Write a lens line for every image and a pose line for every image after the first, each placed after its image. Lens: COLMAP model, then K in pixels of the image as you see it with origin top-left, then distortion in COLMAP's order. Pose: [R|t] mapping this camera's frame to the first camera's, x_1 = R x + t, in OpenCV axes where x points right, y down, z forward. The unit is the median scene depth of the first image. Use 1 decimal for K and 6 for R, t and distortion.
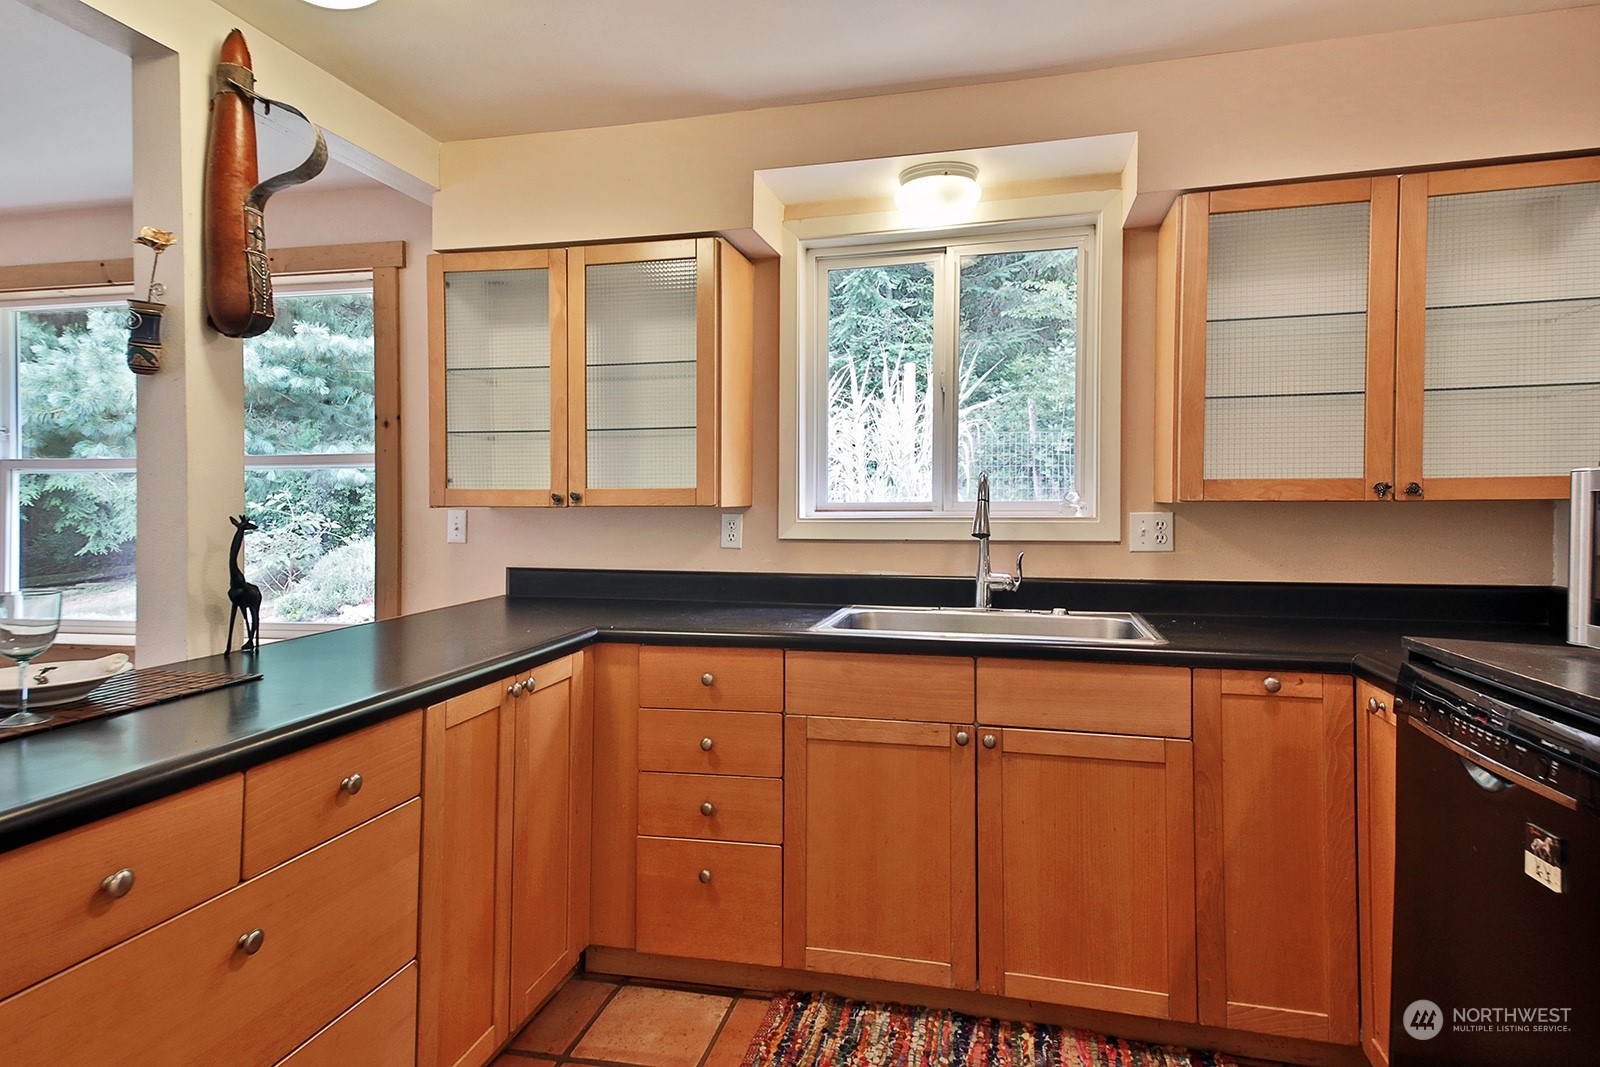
lens RADIAL K [[914.2, 0, 800.6], [0, 914.2, 518.6], [0, 0, 1]] dist [0.055103, -0.004388]
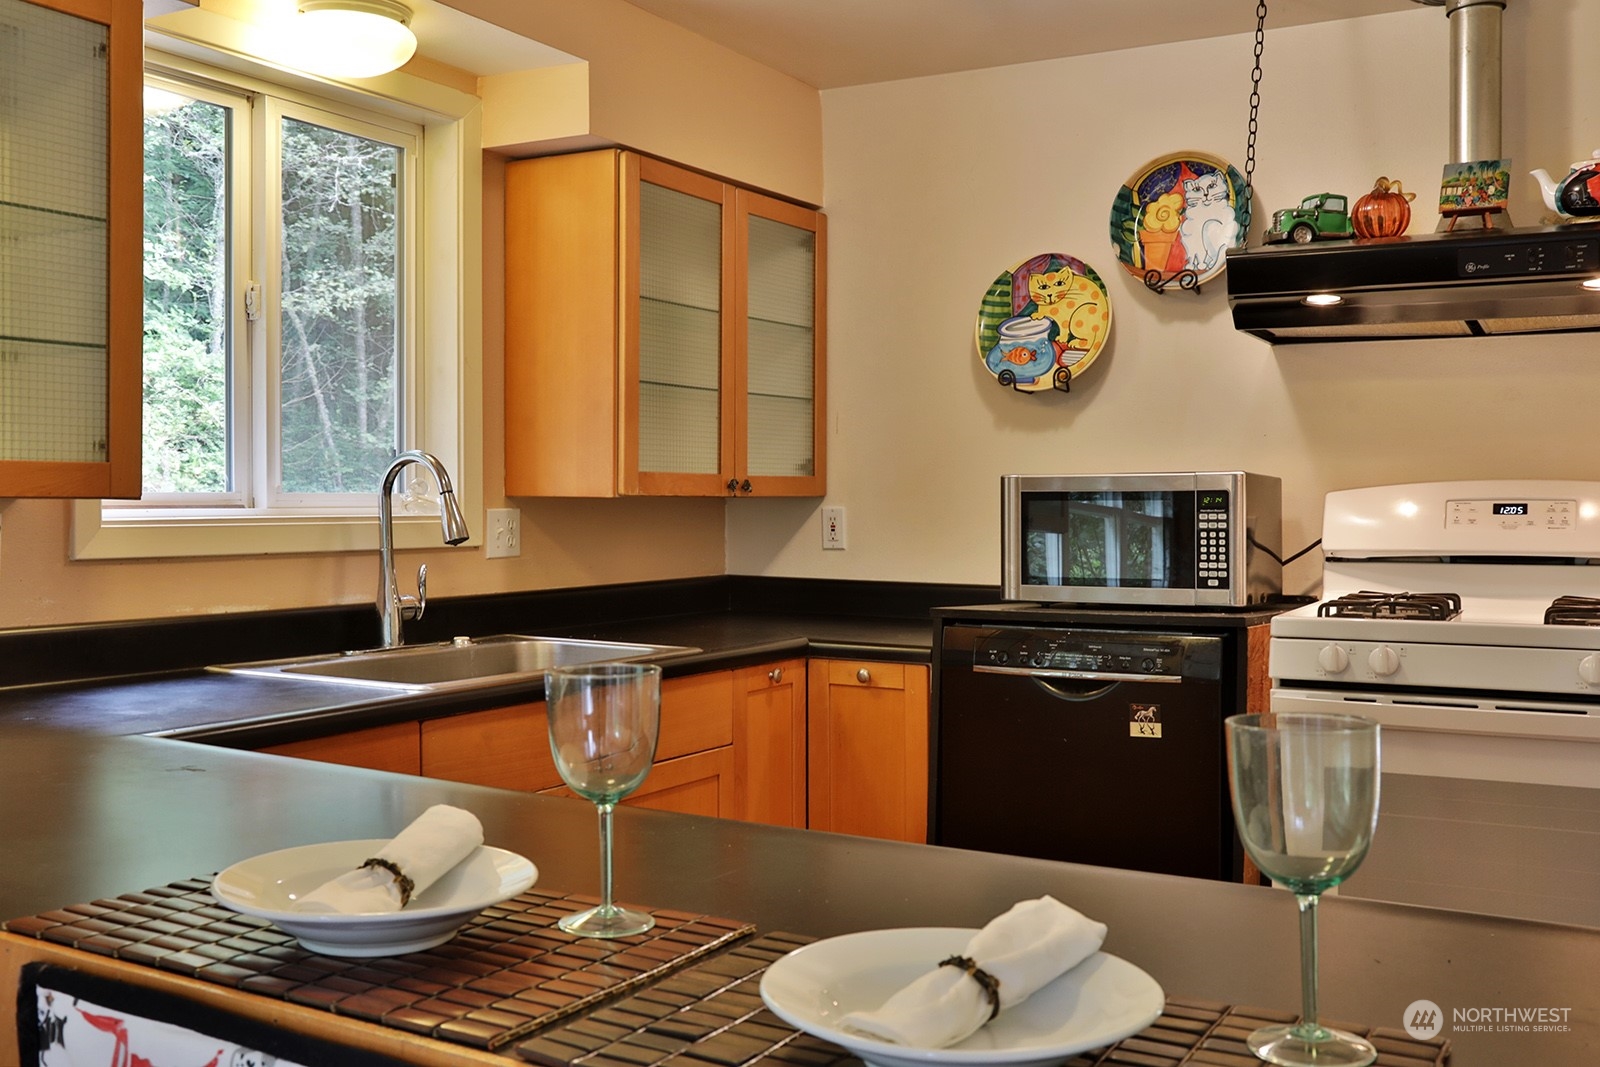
lens RADIAL K [[1557.9, 0, 803.7], [0, 1557.9, 528.8], [0, 0, 1]] dist [-0.080845, 0.000000]
pose [[0.289015, -0.016488, 0.957183, -0.861479], [0.009634, 0.999851, 0.014314, -0.006453], [-0.957276, 0.005084, 0.289131, 0.358412]]
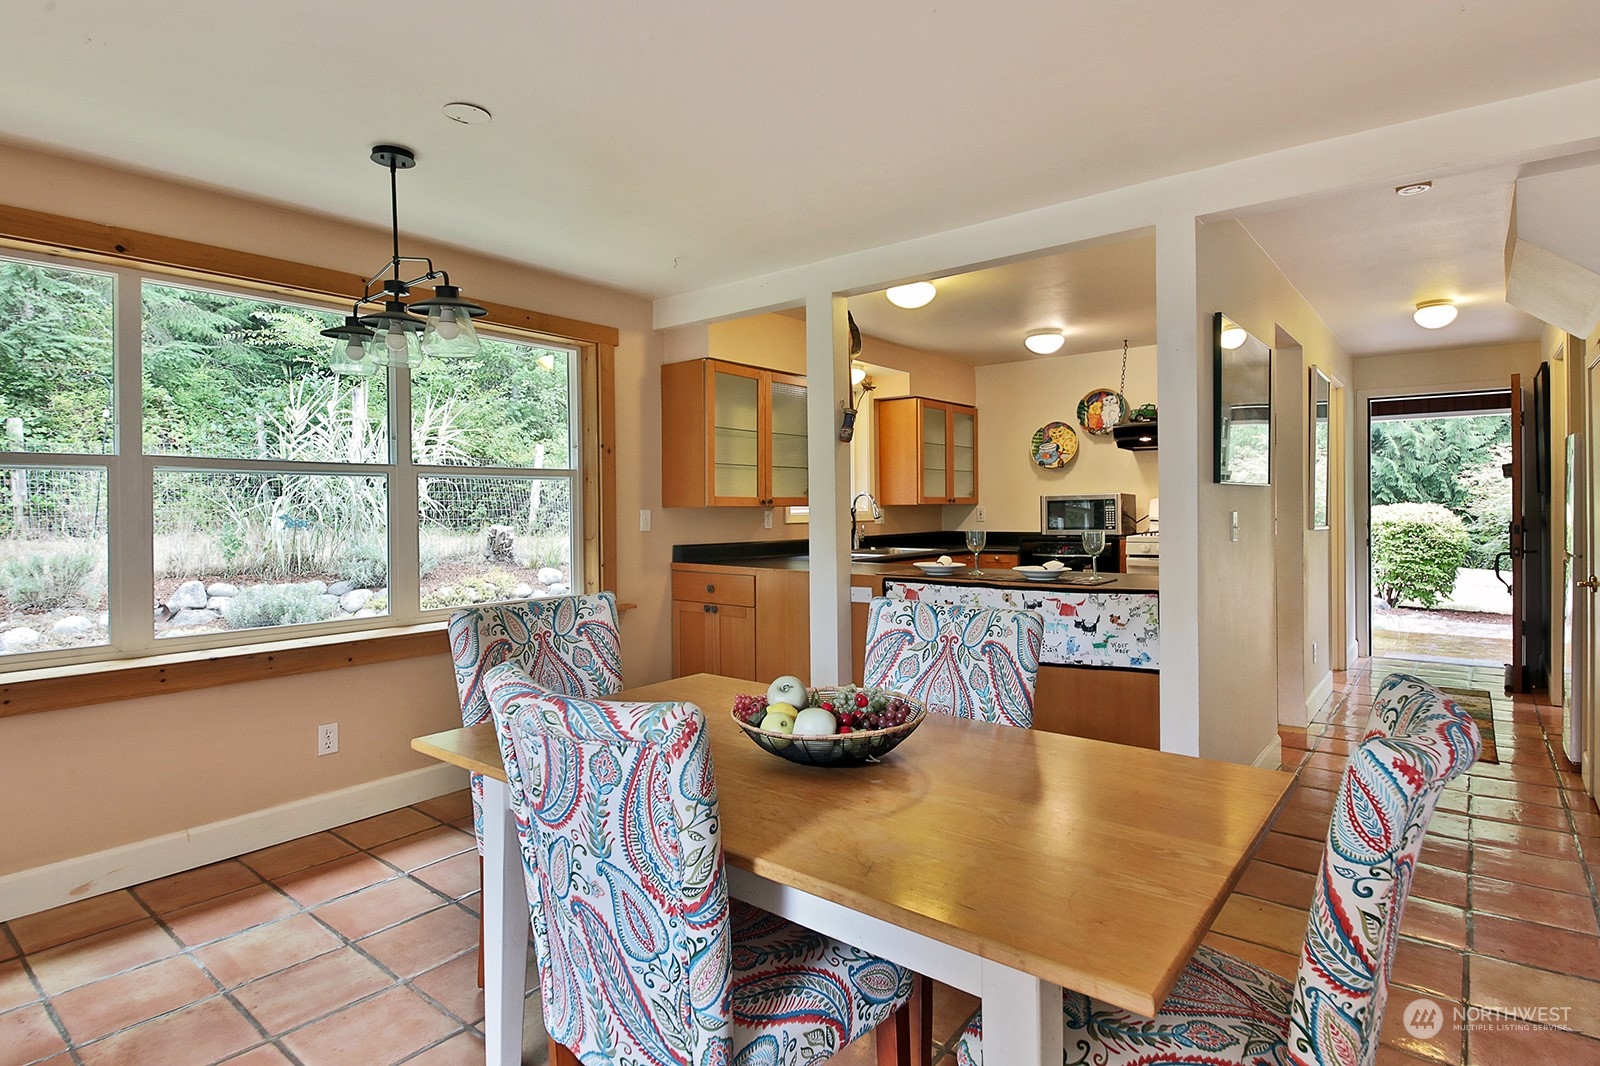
lens RADIAL K [[816.5, 0, 793.2], [0, 816.5, 523.7], [0, 0, 1]] dist [0.018848, -0.001349]
pose [[0.437516, -0.018768, 0.899015, -1.835969], [0.022969, 0.999689, 0.009692, 0.007686], [-0.898917, 0.016409, 0.437811, 0.212836]]
